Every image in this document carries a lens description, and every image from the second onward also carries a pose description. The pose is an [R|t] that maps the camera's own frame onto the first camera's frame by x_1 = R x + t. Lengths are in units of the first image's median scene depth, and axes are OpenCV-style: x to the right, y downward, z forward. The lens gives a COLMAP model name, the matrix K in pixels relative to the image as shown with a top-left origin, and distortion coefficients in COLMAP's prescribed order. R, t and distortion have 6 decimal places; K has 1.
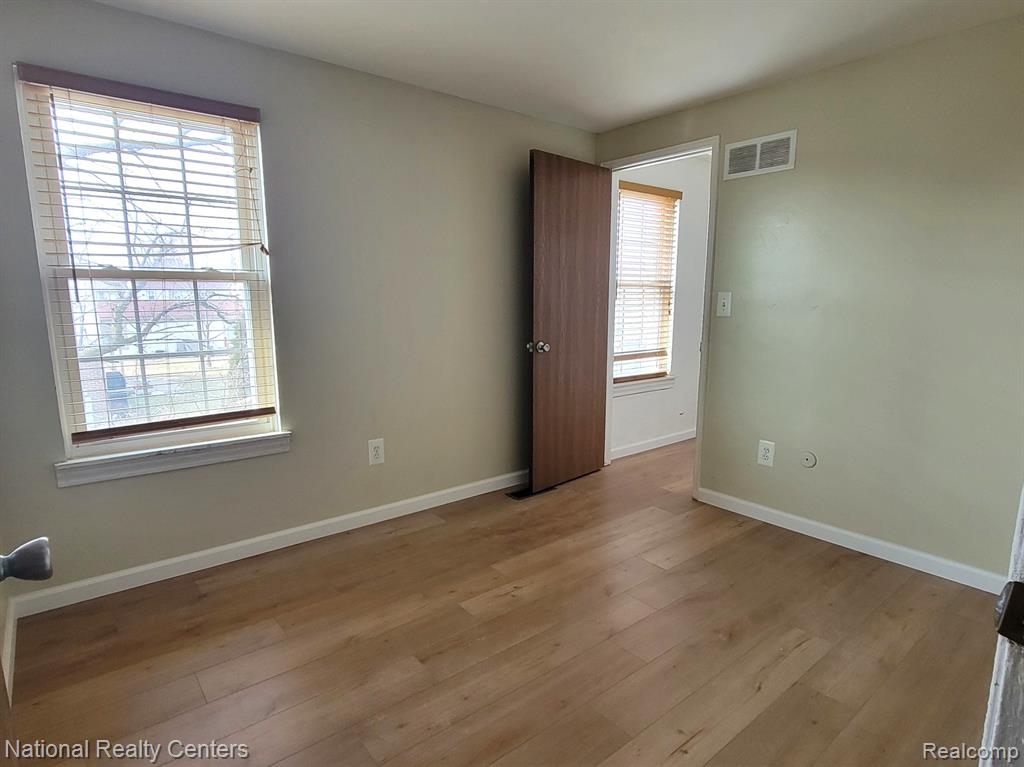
lens RADIAL K [[568.9, 0, 511.1], [0, 568.9, 392.7], [0, 0, 1]] dist [-0.003188, -0.000788]
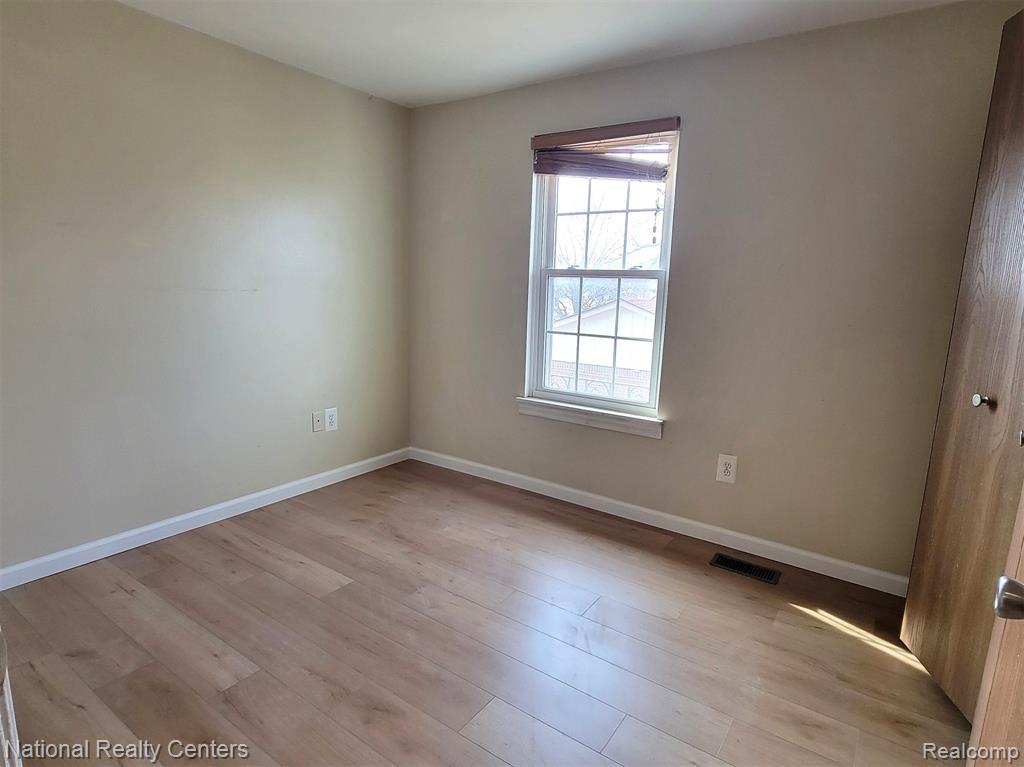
lens RADIAL K [[568.9, 0, 511.1], [0, 568.9, 392.7], [0, 0, 1]] dist [-0.003188, -0.000788]
pose [[0.270100, 0.186007, -0.944694, 0.576284], [-0.187519, 0.972536, 0.137875, -0.083991], [0.944395, 0.139908, 0.297562, 0.460900]]
